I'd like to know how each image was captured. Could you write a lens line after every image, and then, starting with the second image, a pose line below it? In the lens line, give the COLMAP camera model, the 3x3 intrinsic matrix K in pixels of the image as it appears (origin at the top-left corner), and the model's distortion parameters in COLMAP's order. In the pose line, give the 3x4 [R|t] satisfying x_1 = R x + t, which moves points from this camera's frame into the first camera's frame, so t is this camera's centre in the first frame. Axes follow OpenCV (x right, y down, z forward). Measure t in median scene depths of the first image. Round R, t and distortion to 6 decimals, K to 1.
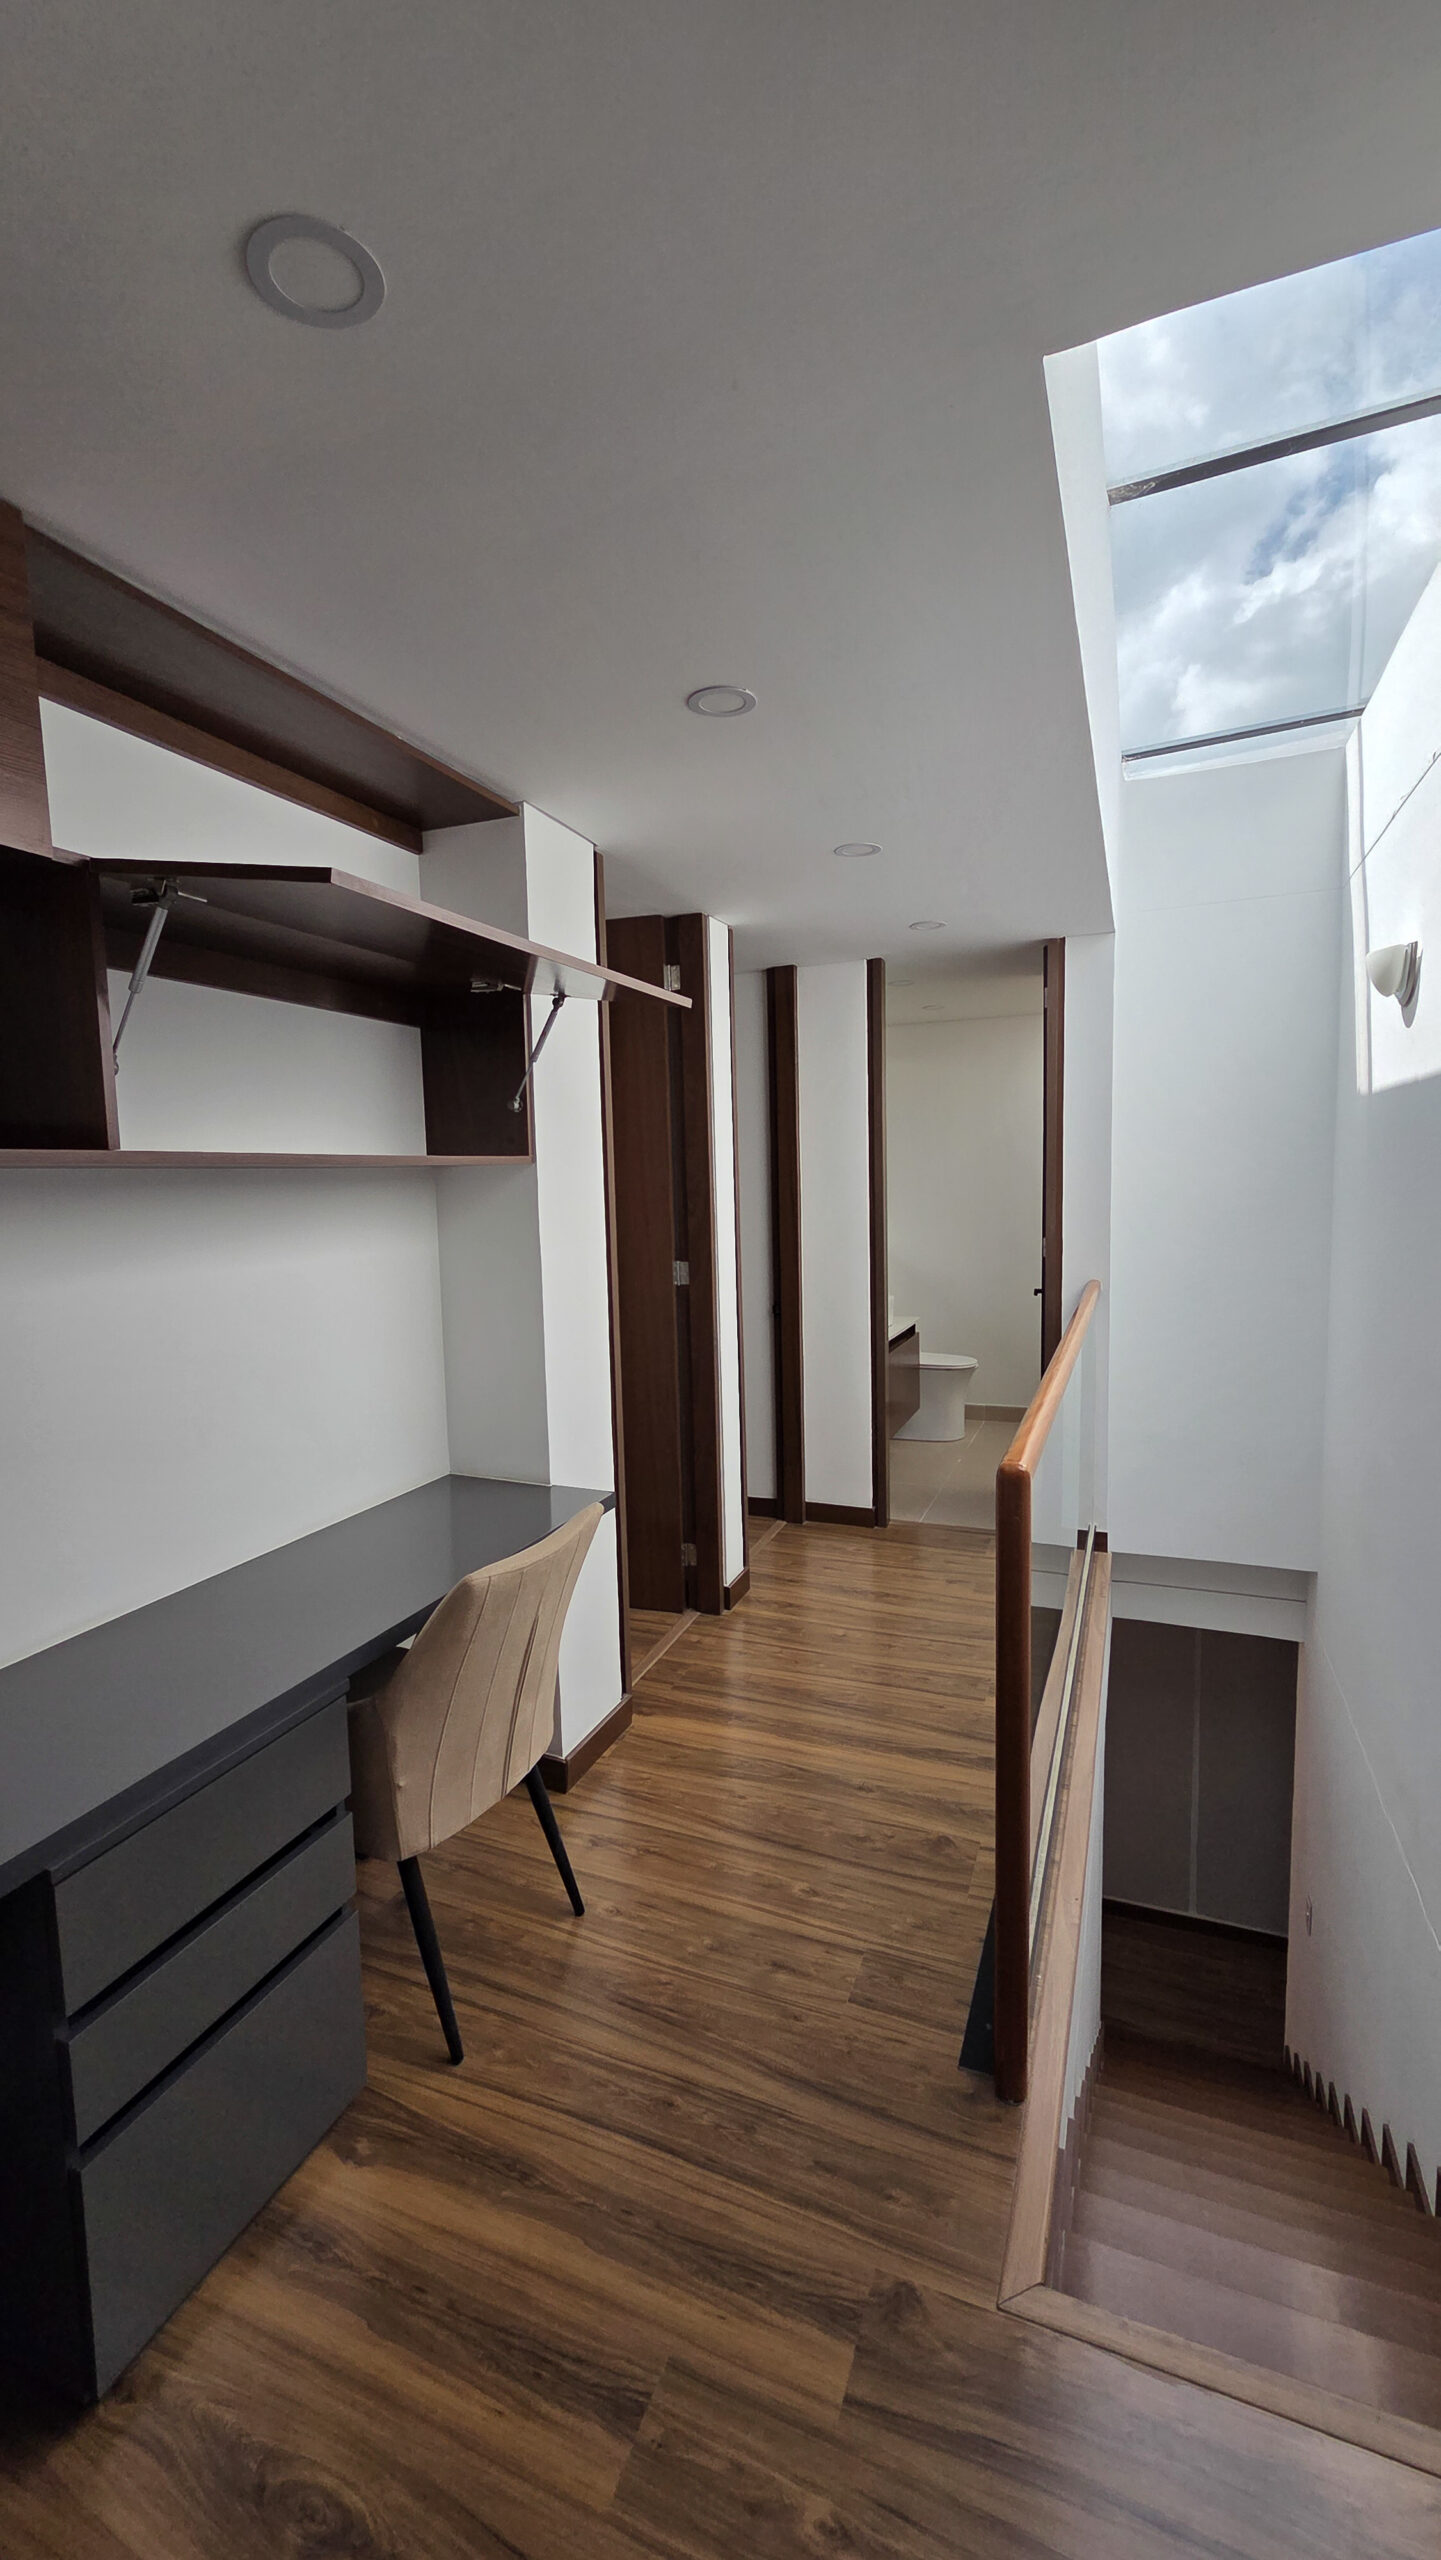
lens RADIAL K [[1042.0, 0, 719.0], [0, 1042.0, 1273.1], [0, 0, 1]] dist [-0.000871, 0.000139]
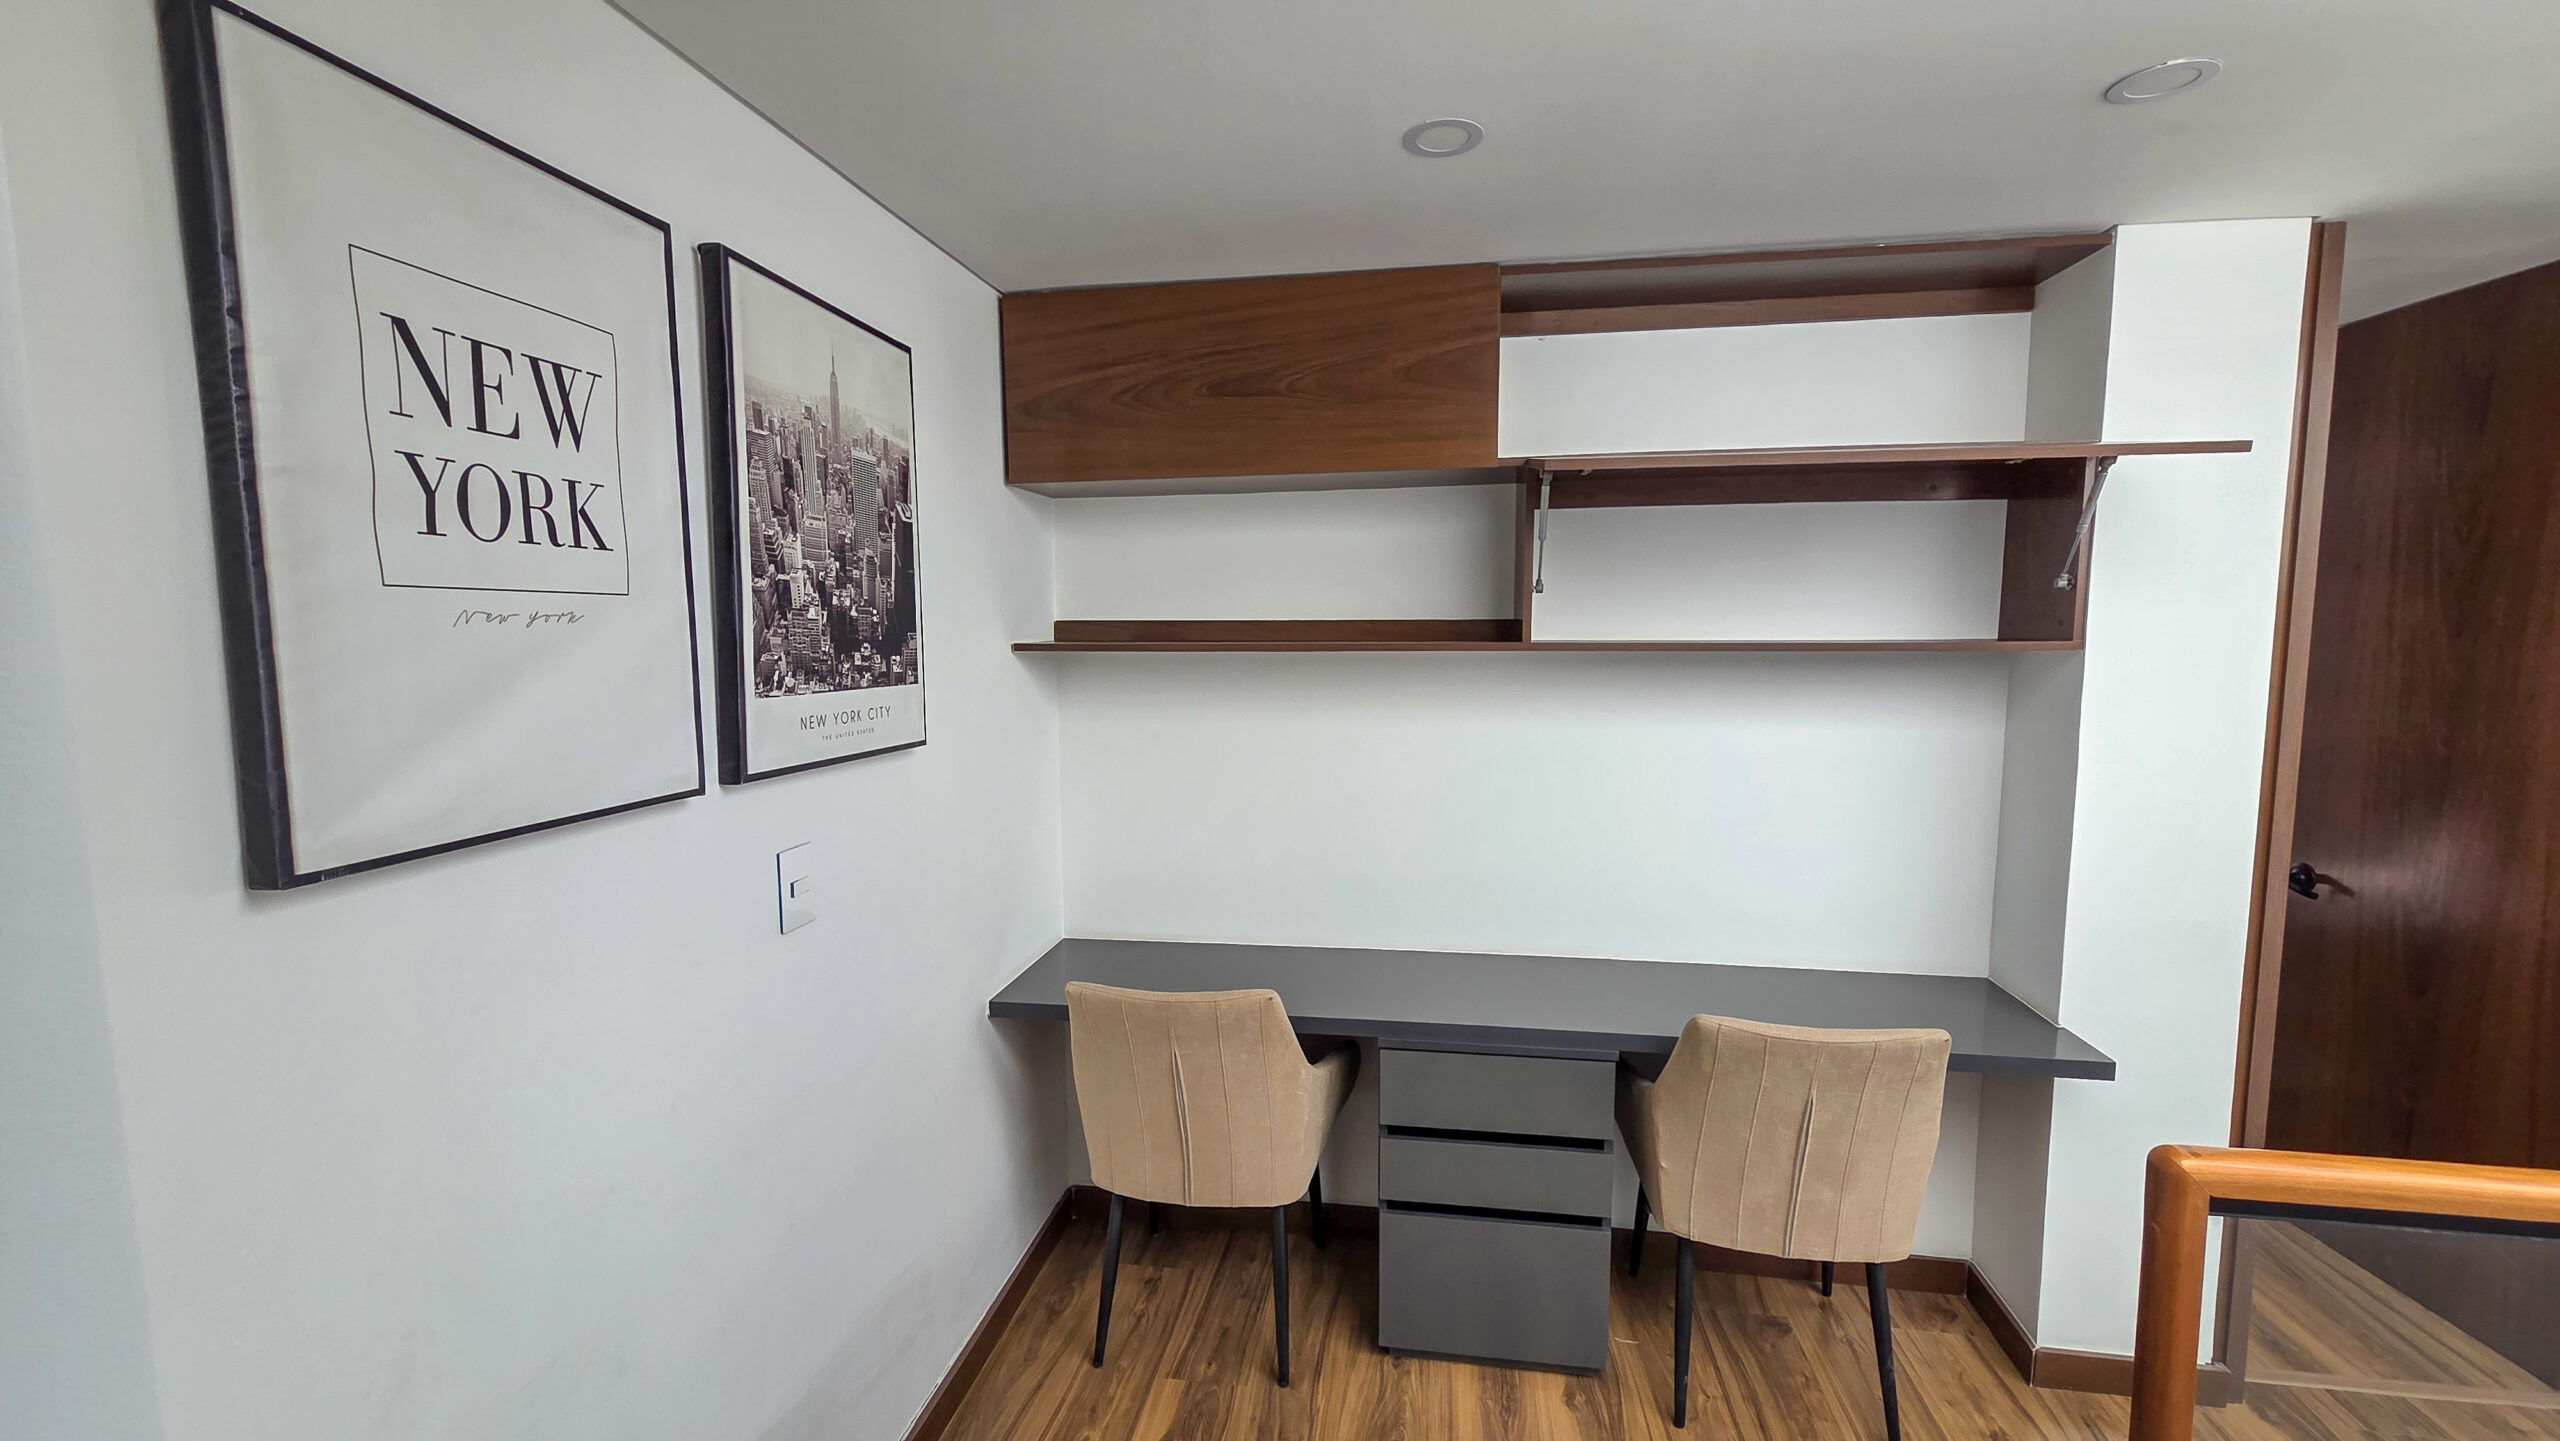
lens RADIAL K [[1042.0, 0, 1281.7], [0, 1042.0, 722.9], [0, 0, 1]] dist [-0.000871, 0.000139]
pose [[0.244663, 0.104170, -0.963996, 0.636599], [-0.097140, 0.991843, 0.082525, -0.070287], [0.964730, 0.073452, 0.252786, 0.205156]]
